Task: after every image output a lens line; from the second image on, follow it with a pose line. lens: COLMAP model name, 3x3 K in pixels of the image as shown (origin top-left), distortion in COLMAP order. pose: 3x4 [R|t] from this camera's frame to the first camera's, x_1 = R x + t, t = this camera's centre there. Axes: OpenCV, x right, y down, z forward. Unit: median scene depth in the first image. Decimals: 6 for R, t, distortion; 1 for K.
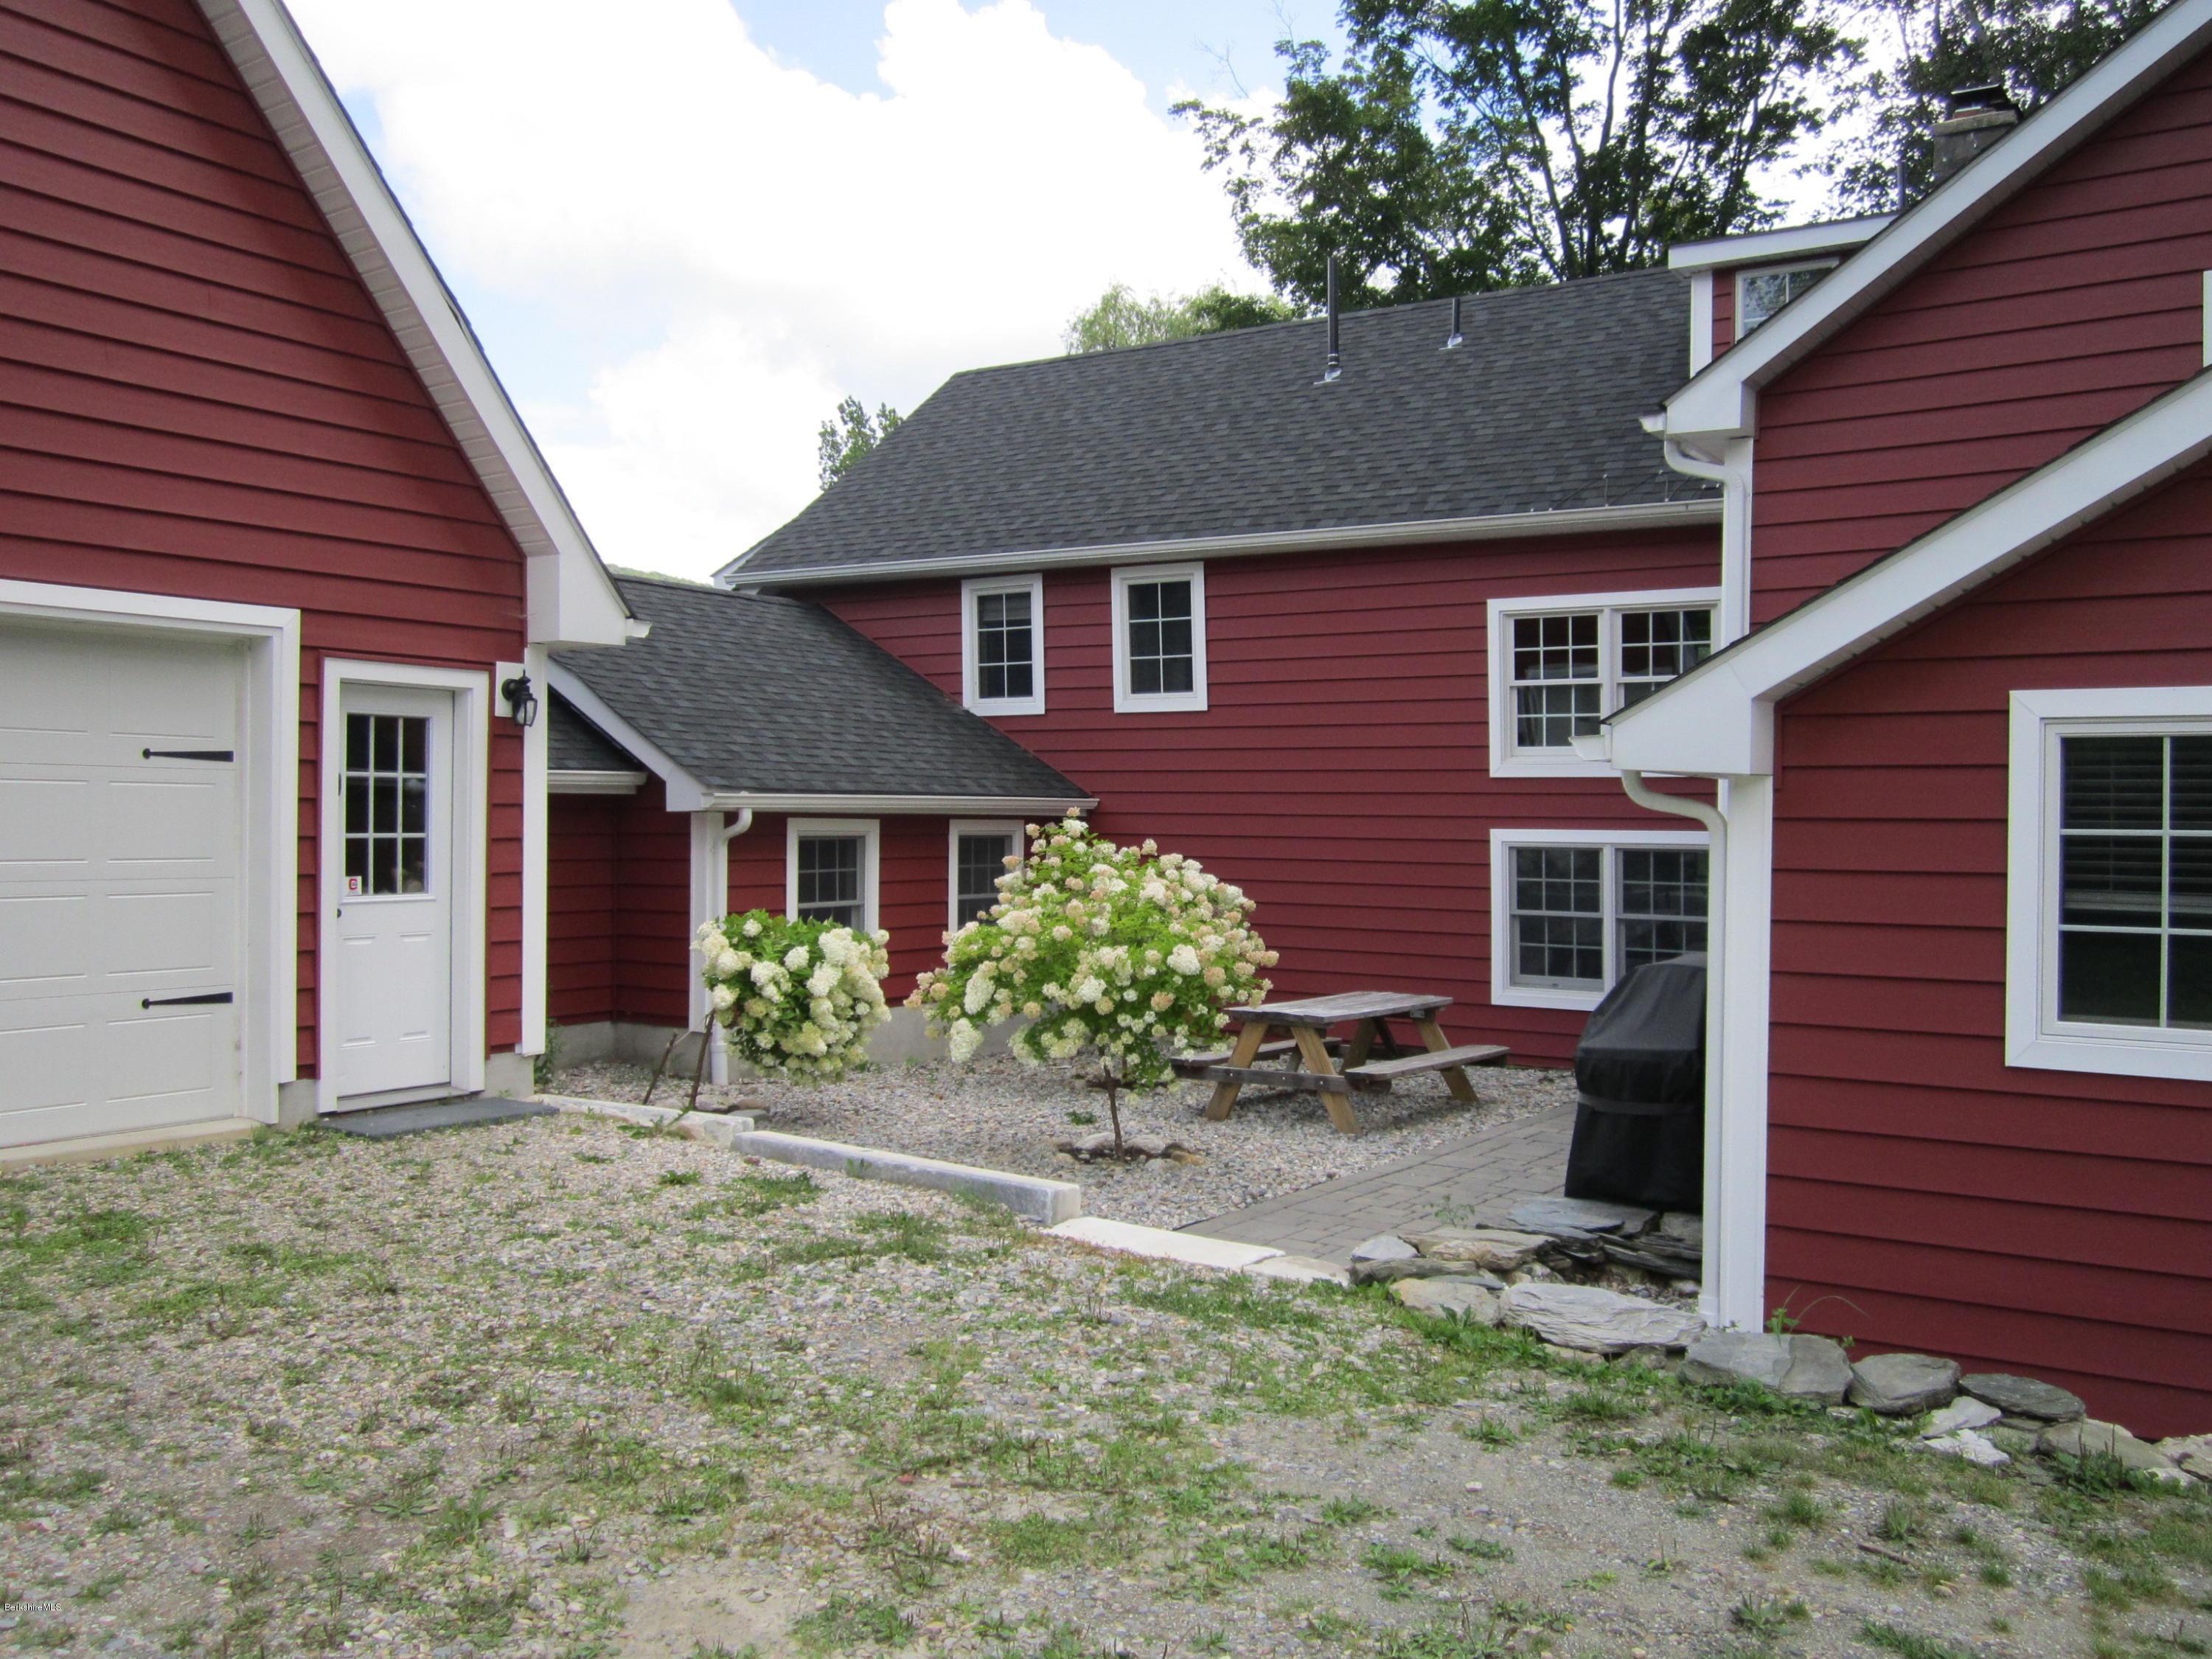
lens RADIAL K [[1837.3, 0, 1103.3], [0, 1837.3, 833.2], [0, 0, 1]] dist [-0.036226, 0.005342]
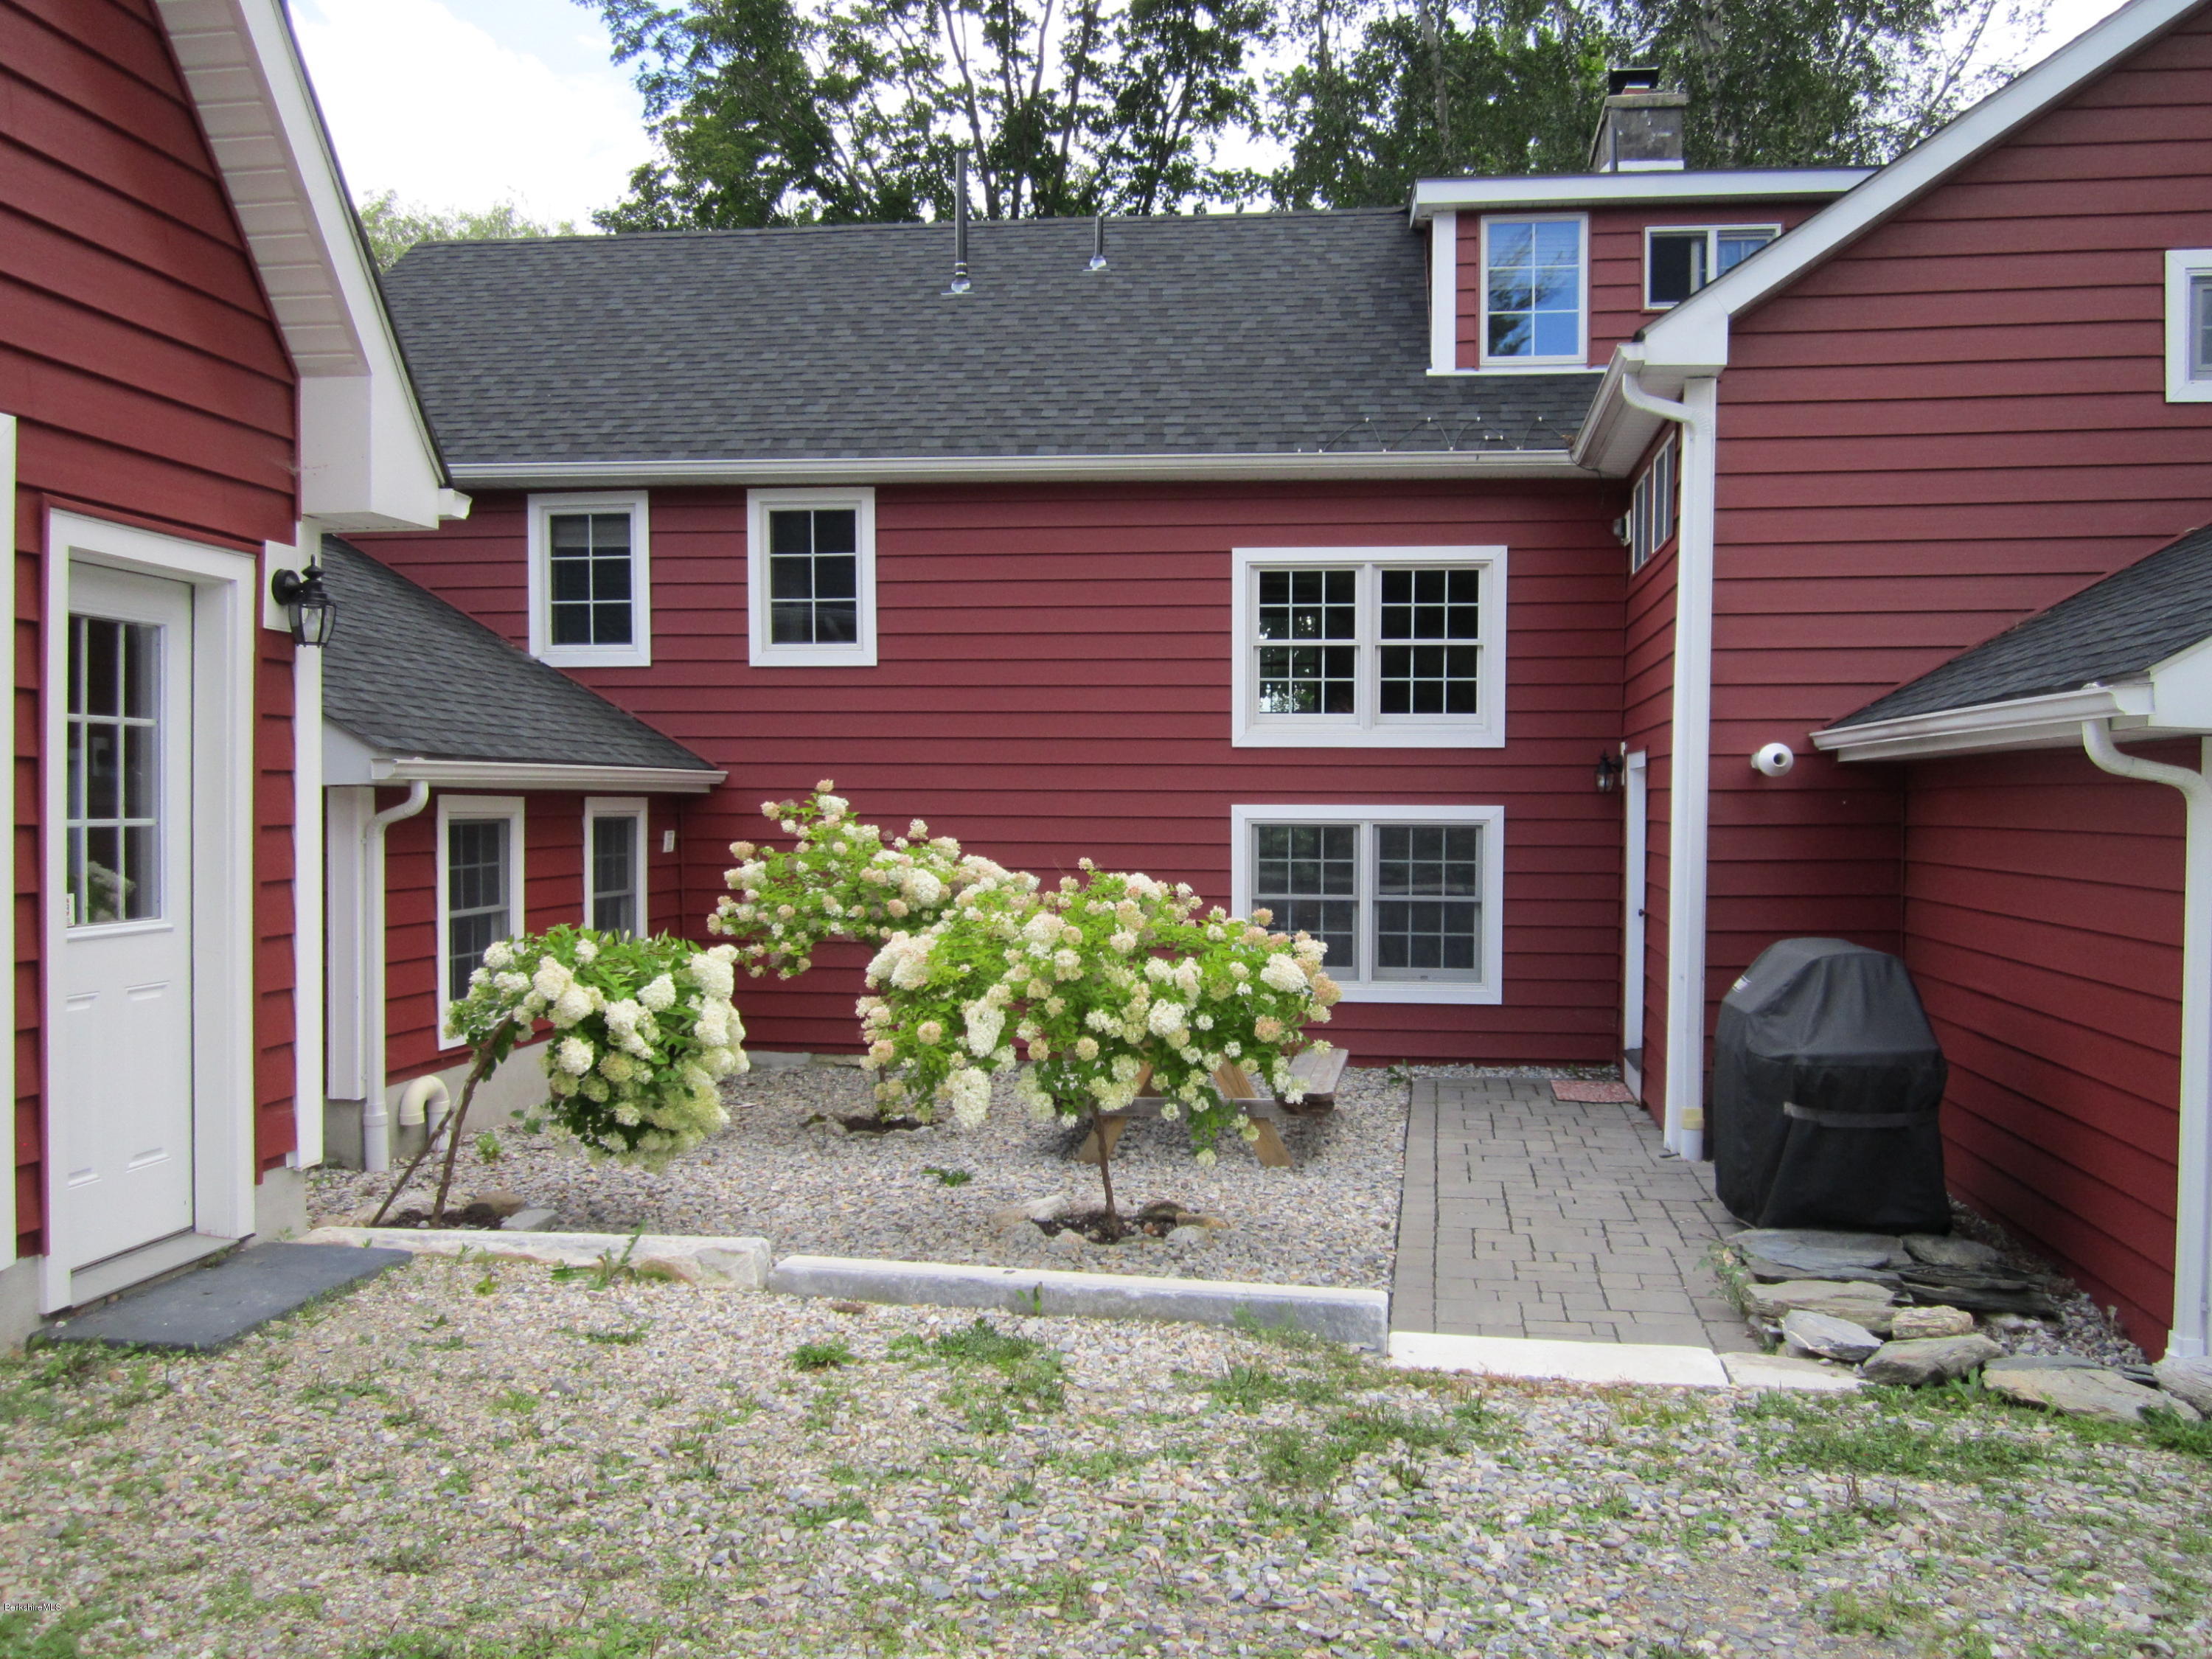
lens RADIAL K [[1837.3, 0, 1116.3], [0, 1837.3, 829.4], [0, 0, 1]] dist [-0.036226, 0.005342]
pose [[0.897347, -0.012061, 0.441161, -0.268100], [0.008291, 0.999911, 0.010474, -0.000008], [-0.441248, -0.005741, 0.897367, 0.247624]]
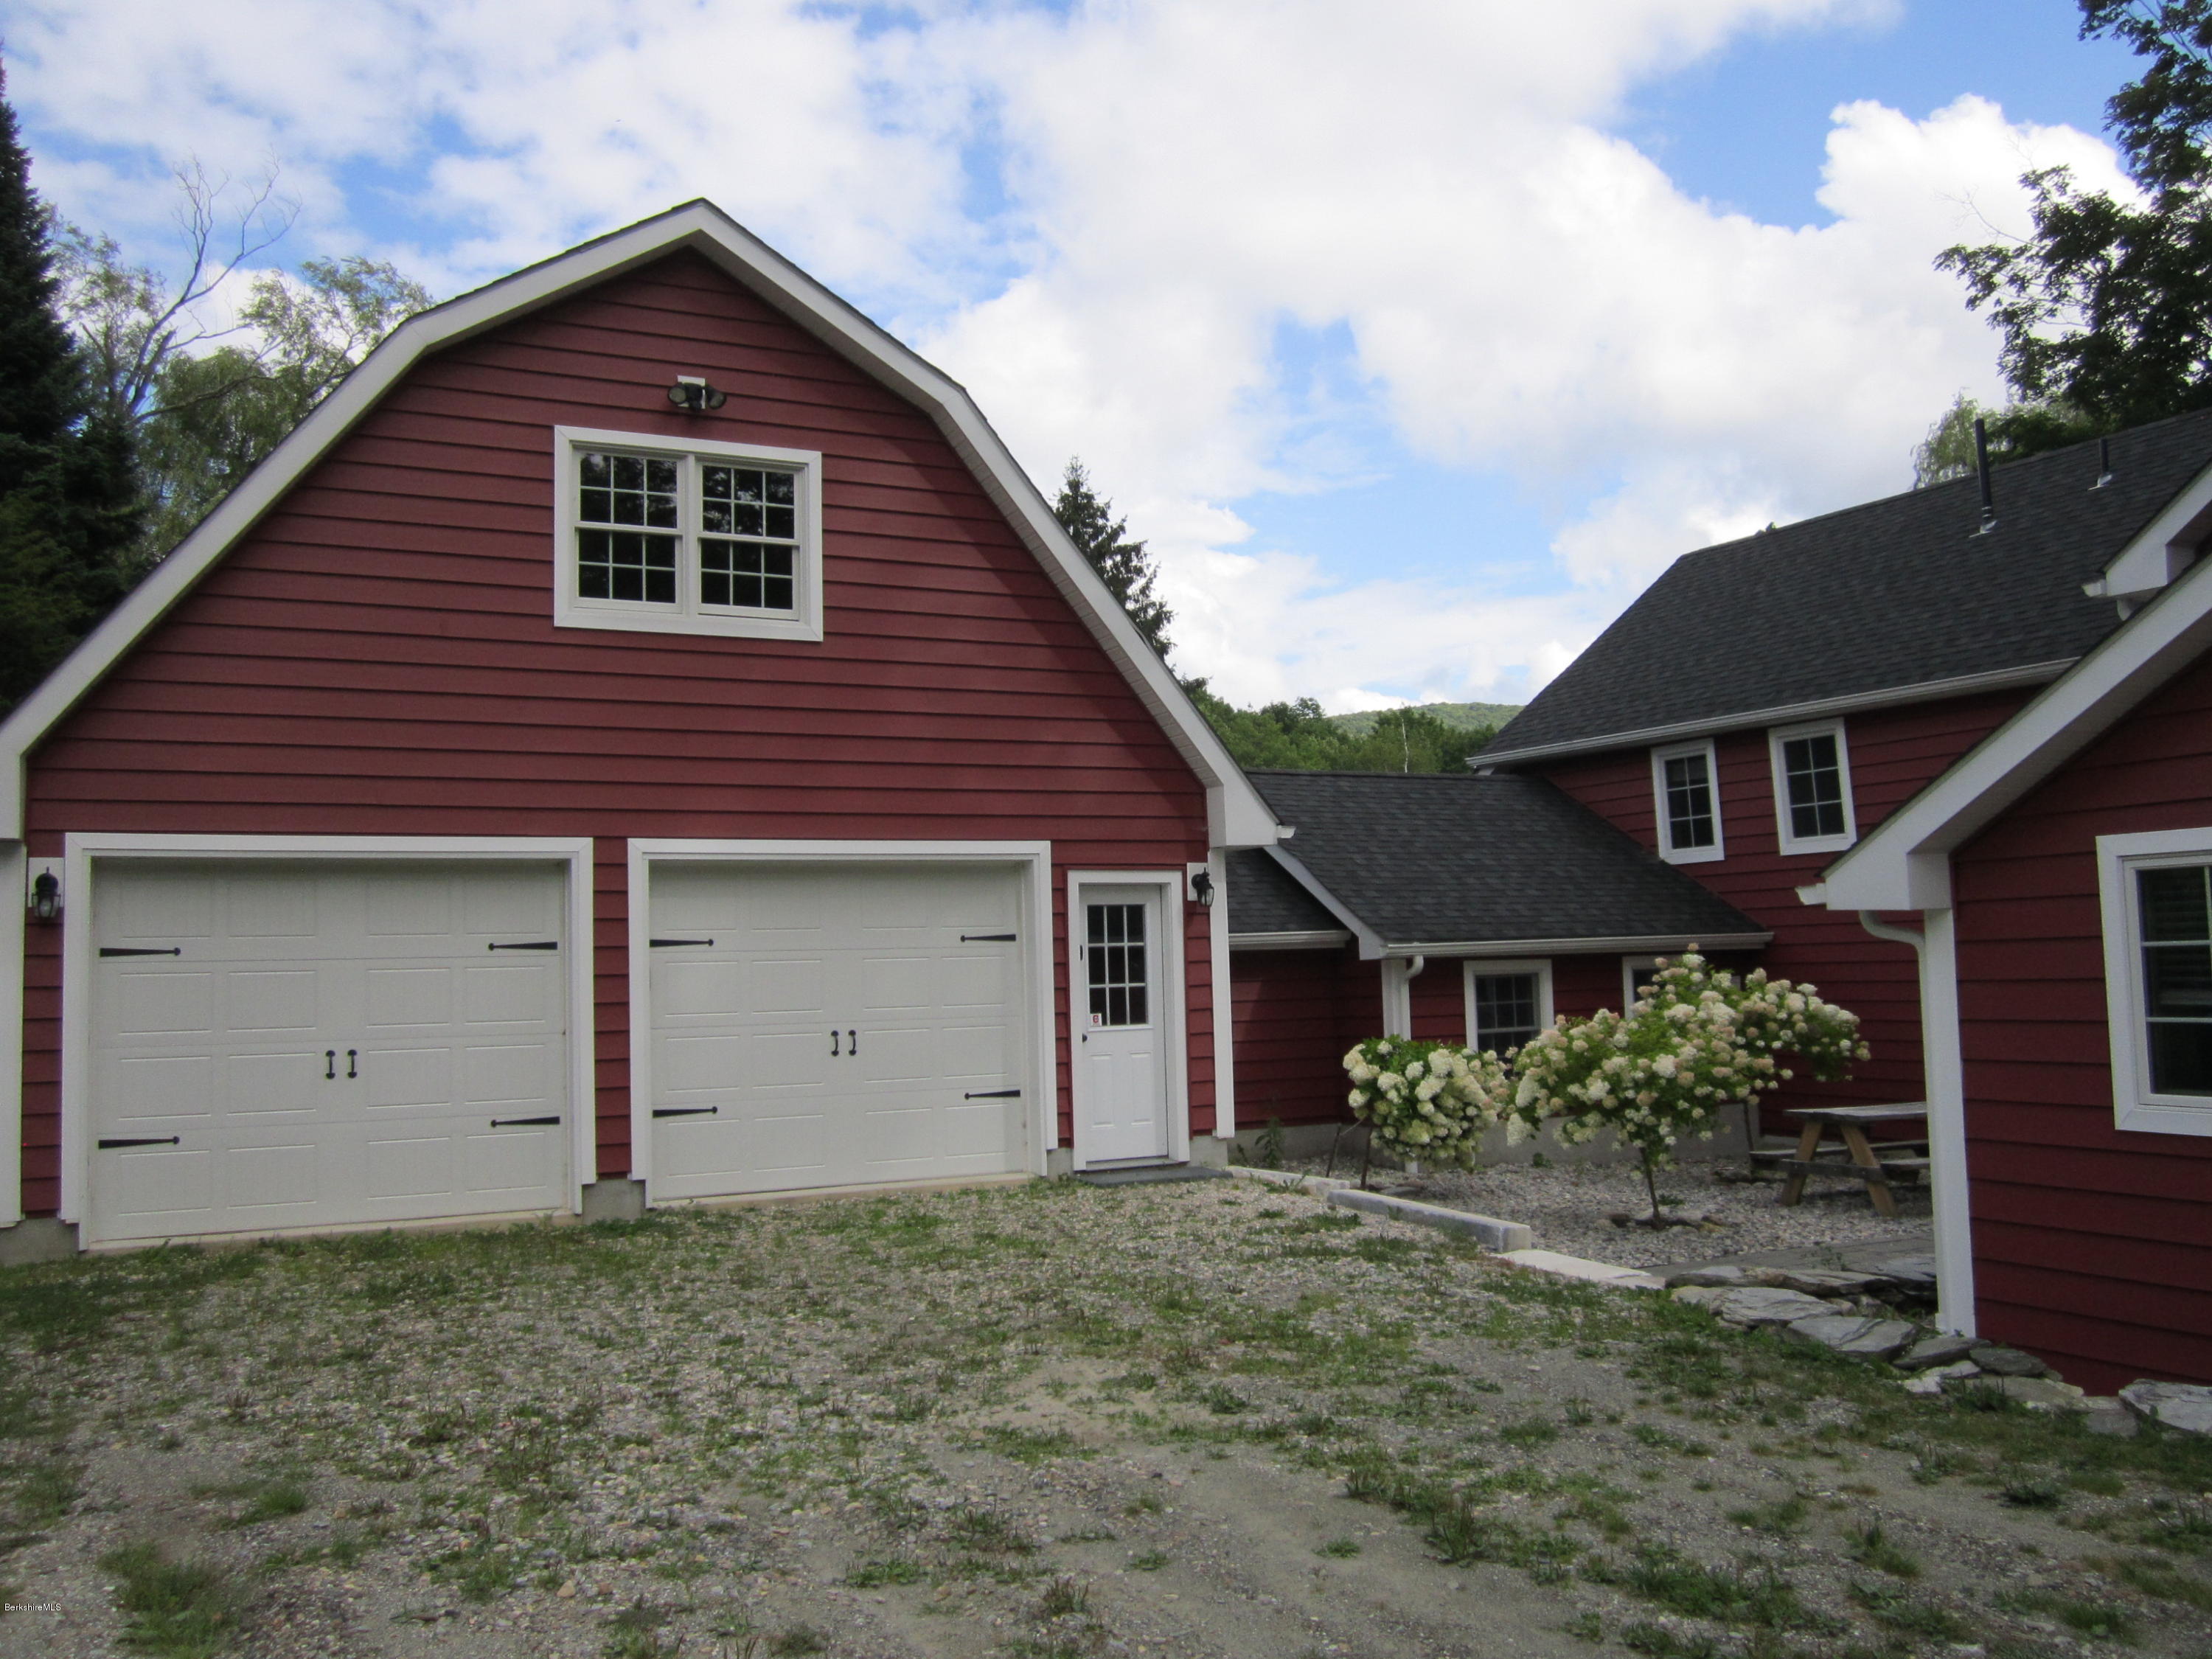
lens RADIAL K [[1837.3, 0, 1100.8], [0, 1837.3, 812.2], [0, 0, 1]] dist [-0.036226, 0.005342]
pose [[0.866538, -0.074990, -0.493445, 0.256299], [0.031428, 0.994885, -0.096003, 0.003107], [0.498120, 0.067682, 0.864463, -0.229419]]
